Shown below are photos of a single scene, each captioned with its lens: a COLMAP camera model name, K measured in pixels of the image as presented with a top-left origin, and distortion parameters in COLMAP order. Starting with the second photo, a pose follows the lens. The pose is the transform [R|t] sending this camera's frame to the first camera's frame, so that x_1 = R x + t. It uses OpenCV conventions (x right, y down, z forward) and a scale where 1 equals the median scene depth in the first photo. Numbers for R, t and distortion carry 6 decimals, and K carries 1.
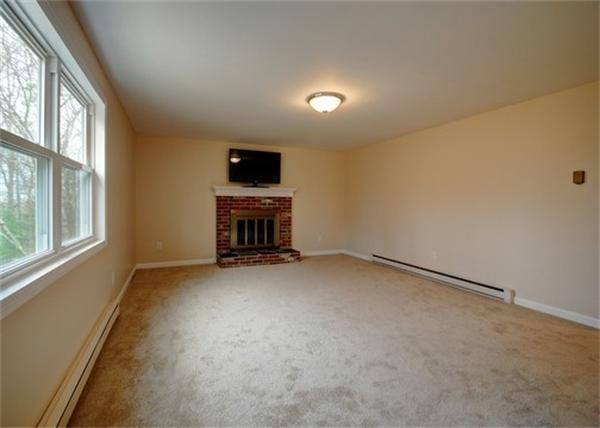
lens RADIAL K [[293.0, 0, 299.5], [0, 293.0, 211.1], [0, 0, 1]] dist [0.001459, -0.001912]
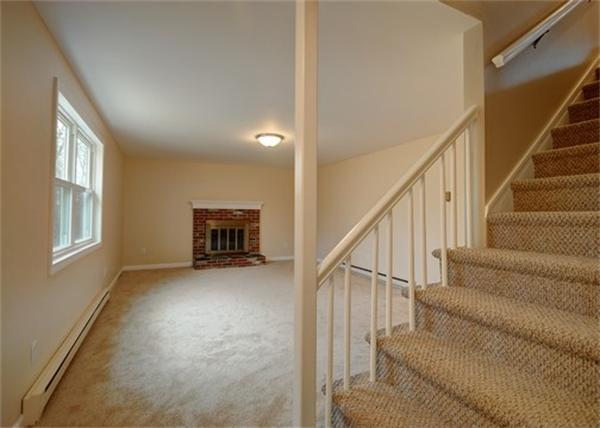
lens RADIAL K [[293.0, 0, 299.6], [0, 293.0, 209.6], [0, 0, 1]] dist [0.001459, -0.001912]
pose [[0.999441, 0.001073, 0.033422, 0.163525], [0.000366, 0.999075, -0.043011, 0.004988], [-0.033437, 0.043000, 0.998515, -0.299082]]
